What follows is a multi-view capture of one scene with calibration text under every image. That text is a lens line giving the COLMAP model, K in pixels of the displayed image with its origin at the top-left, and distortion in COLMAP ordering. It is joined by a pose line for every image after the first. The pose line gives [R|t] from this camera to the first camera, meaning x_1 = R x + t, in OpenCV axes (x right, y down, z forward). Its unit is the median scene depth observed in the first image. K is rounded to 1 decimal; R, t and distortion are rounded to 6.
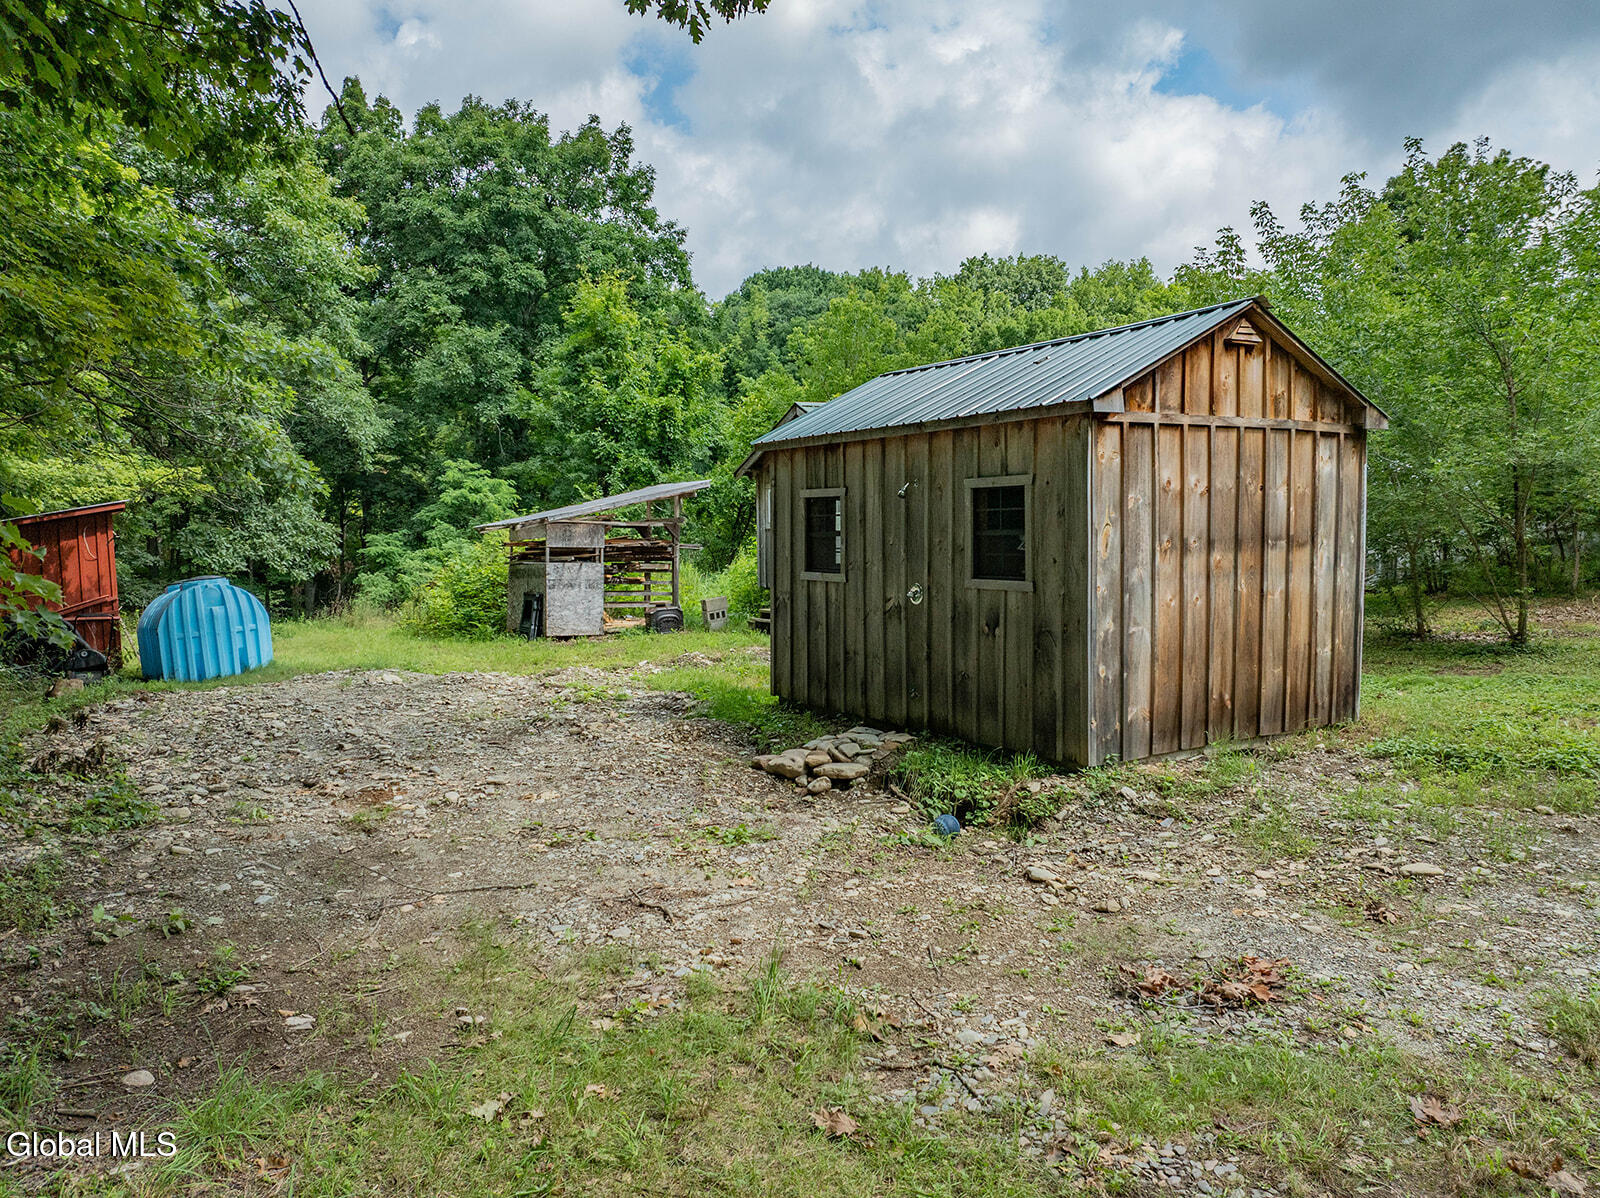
lens RADIAL K [[1208.3, 0, 804.2], [0, 1208.3, 600.2], [0, 0, 1]] dist [-0.012687, -0.010513]
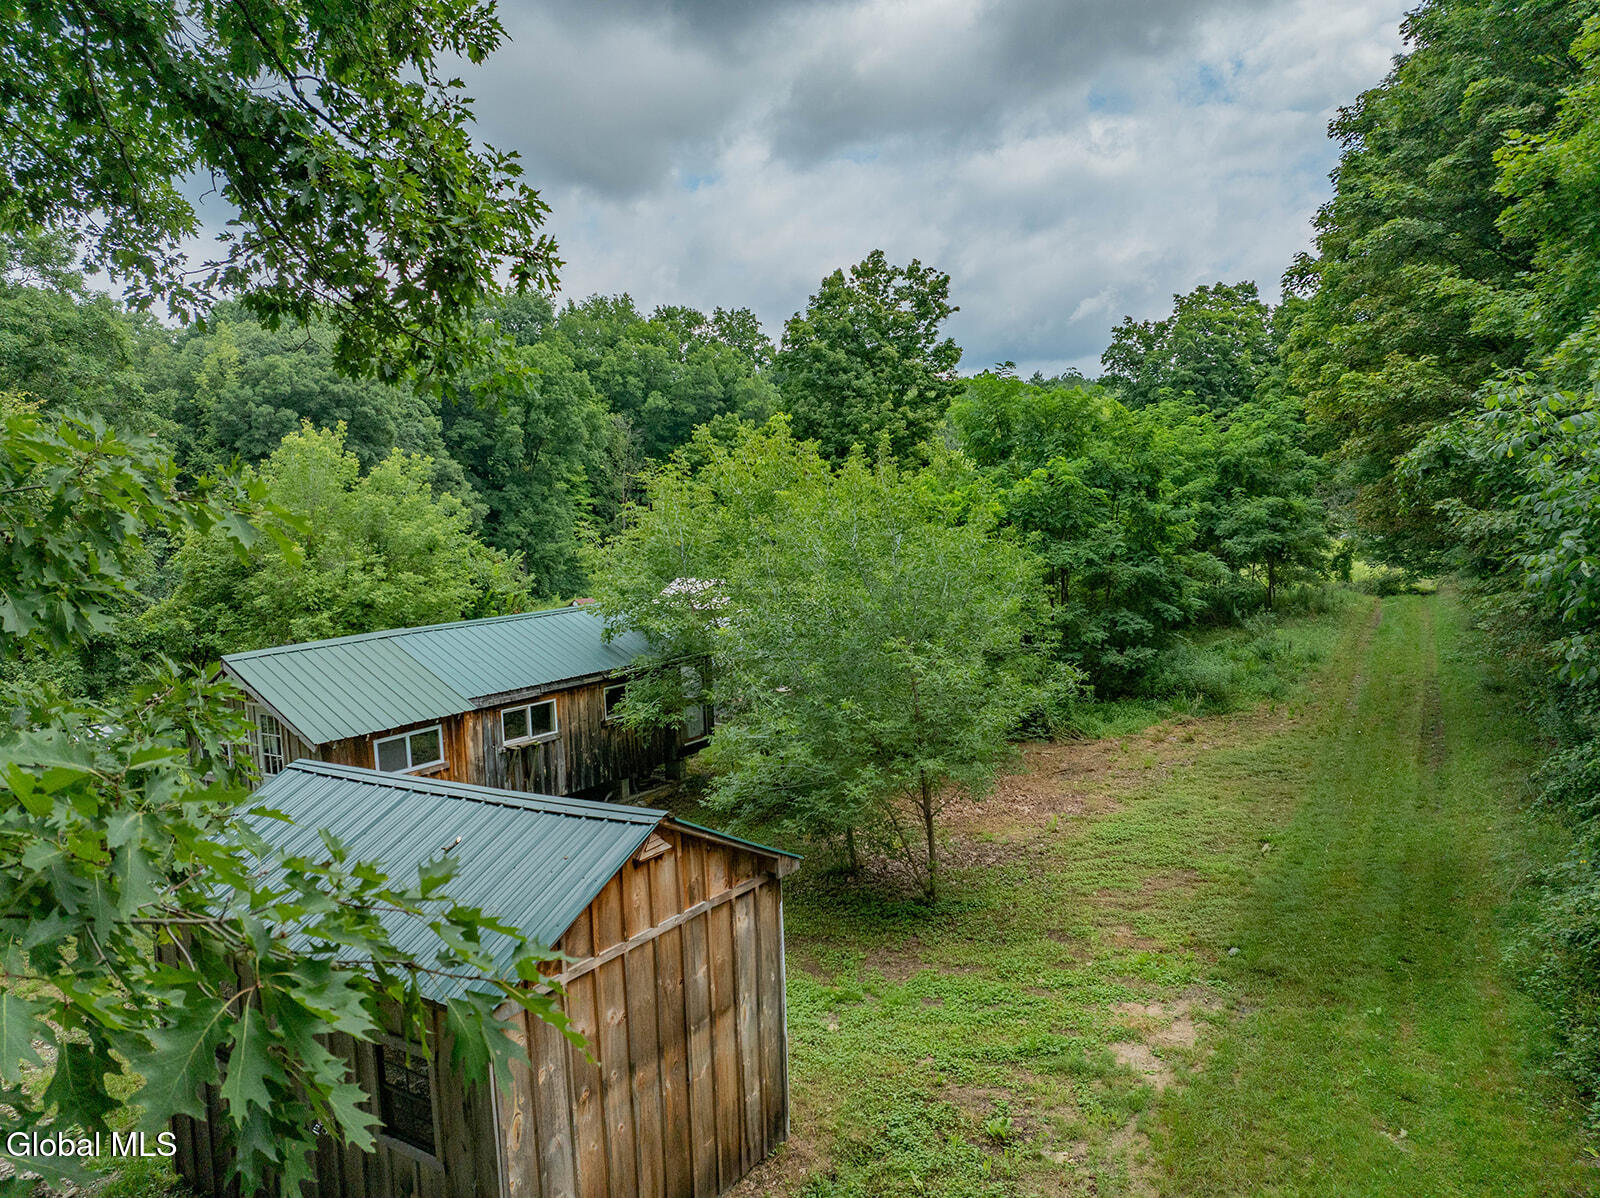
lens RADIAL K [[1138.8, 0, 797.4], [0, 1138.8, 597.9], [0, 0, 1]] dist [-0.014449, -0.003728]
pose [[0.918626, -0.063962, 0.389917, 0.120732], [0.054779, 0.997898, 0.034639, -0.431321], [-0.391313, -0.010461, 0.920198, 0.101943]]
